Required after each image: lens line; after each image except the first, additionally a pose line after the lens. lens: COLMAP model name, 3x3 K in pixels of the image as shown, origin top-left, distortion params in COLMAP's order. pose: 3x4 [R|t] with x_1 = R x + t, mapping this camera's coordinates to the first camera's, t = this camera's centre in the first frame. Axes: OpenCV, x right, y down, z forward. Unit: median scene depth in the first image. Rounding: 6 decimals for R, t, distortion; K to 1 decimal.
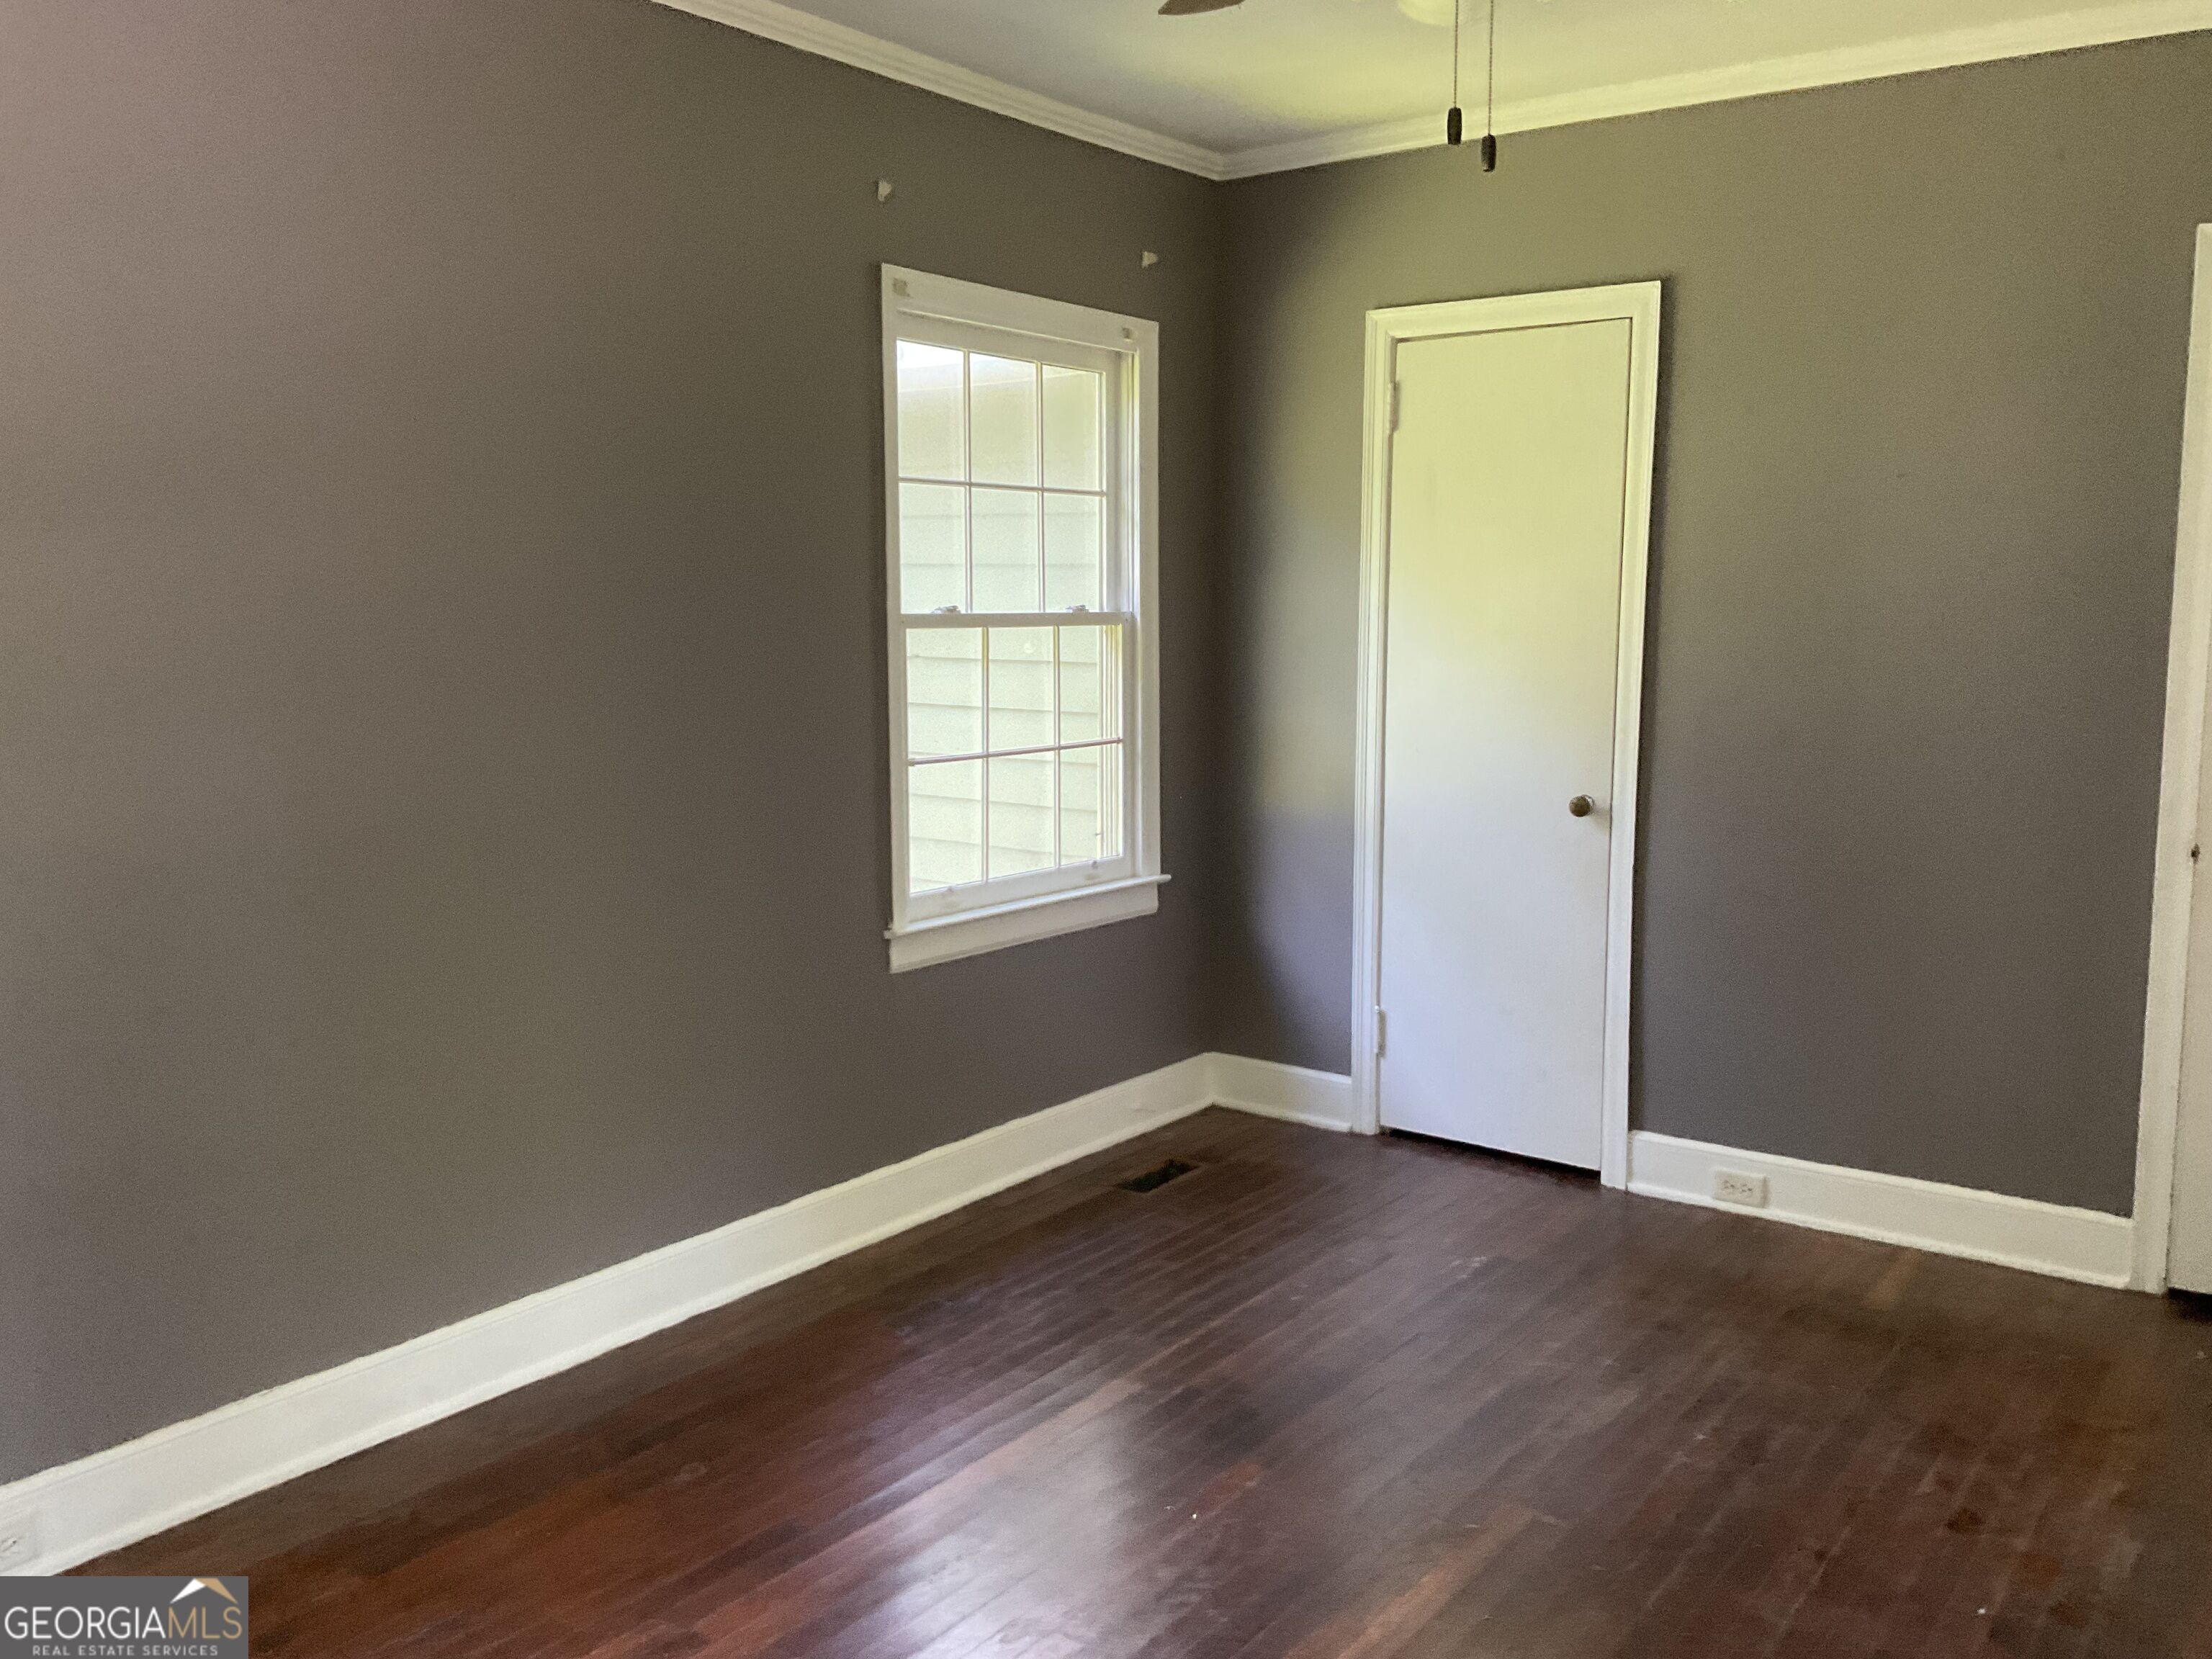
lens RADIAL K [[1828.4, 0, 1106.0], [0, 1828.4, 829.5], [0, 0, 1]] dist [0.099352, -0.209349]
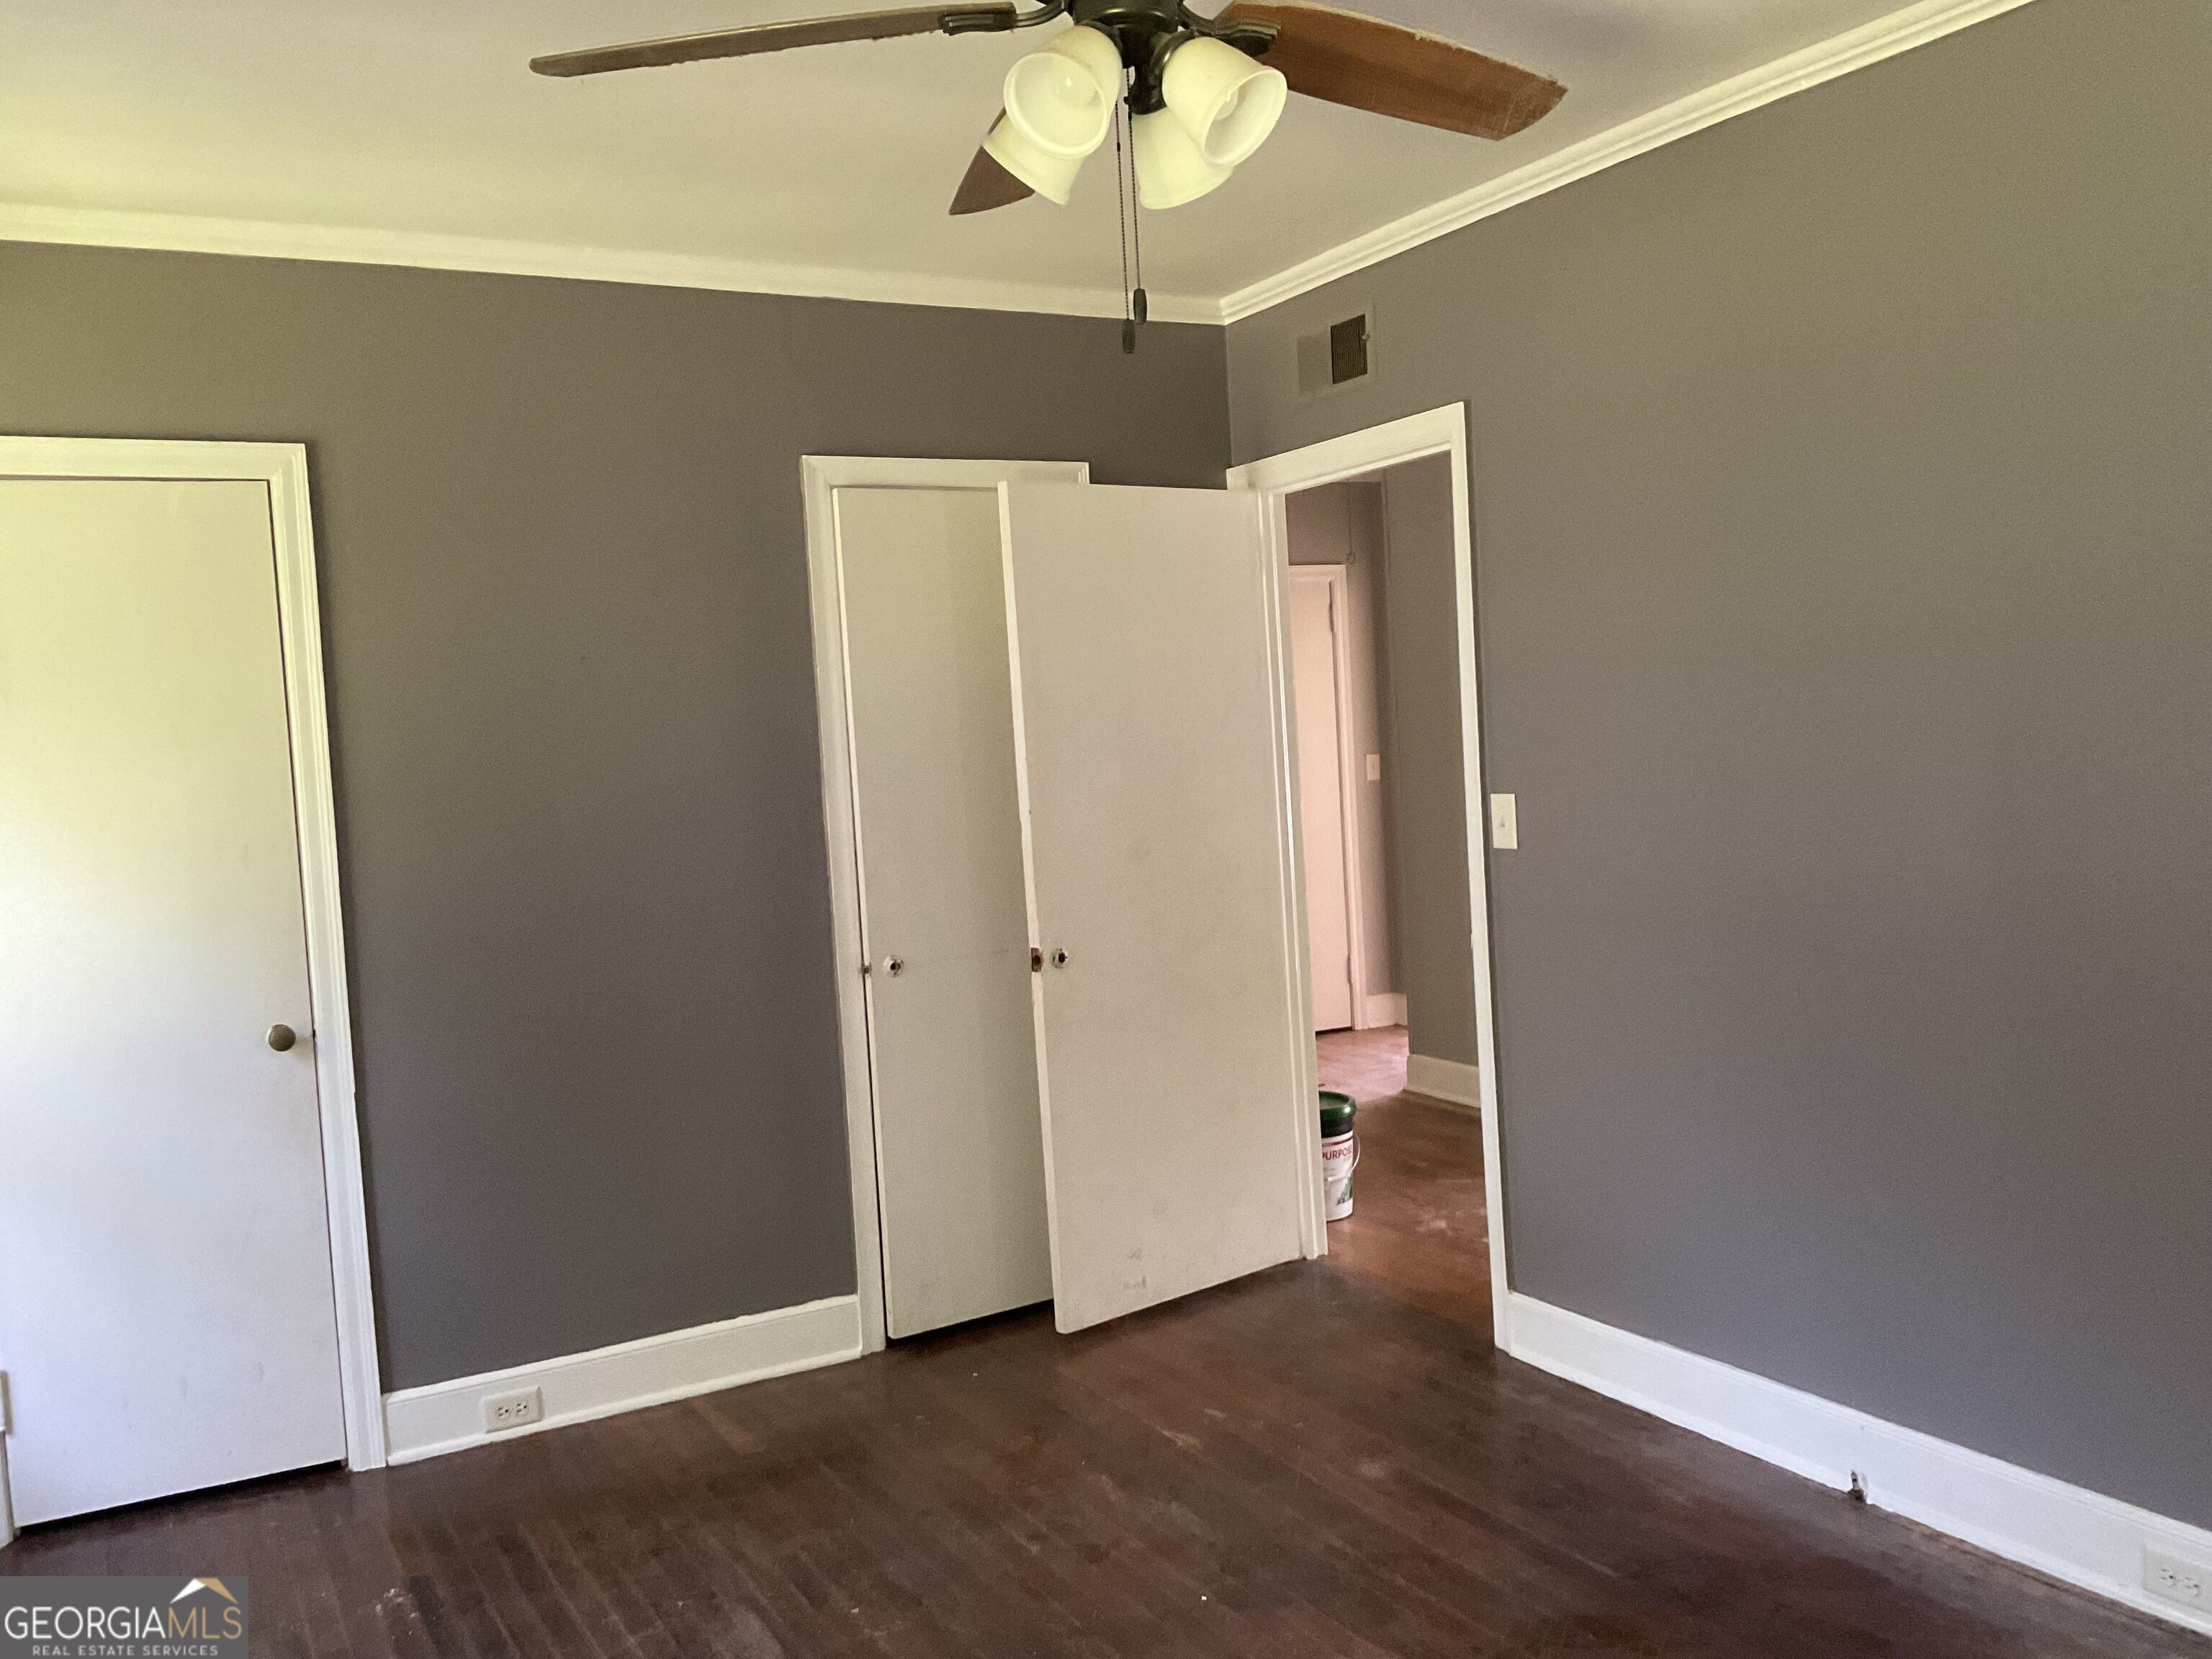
lens RADIAL K [[1828.4, 0, 1106.0], [0, 1828.4, 829.5], [0, 0, 1]] dist [0.099352, -0.209349]
pose [[0.415031, -0.076073, 0.906621, -0.368277], [0.172987, 0.984918, 0.003453, -0.047661], [-0.893210, 0.155400, 0.421932, 0.300968]]
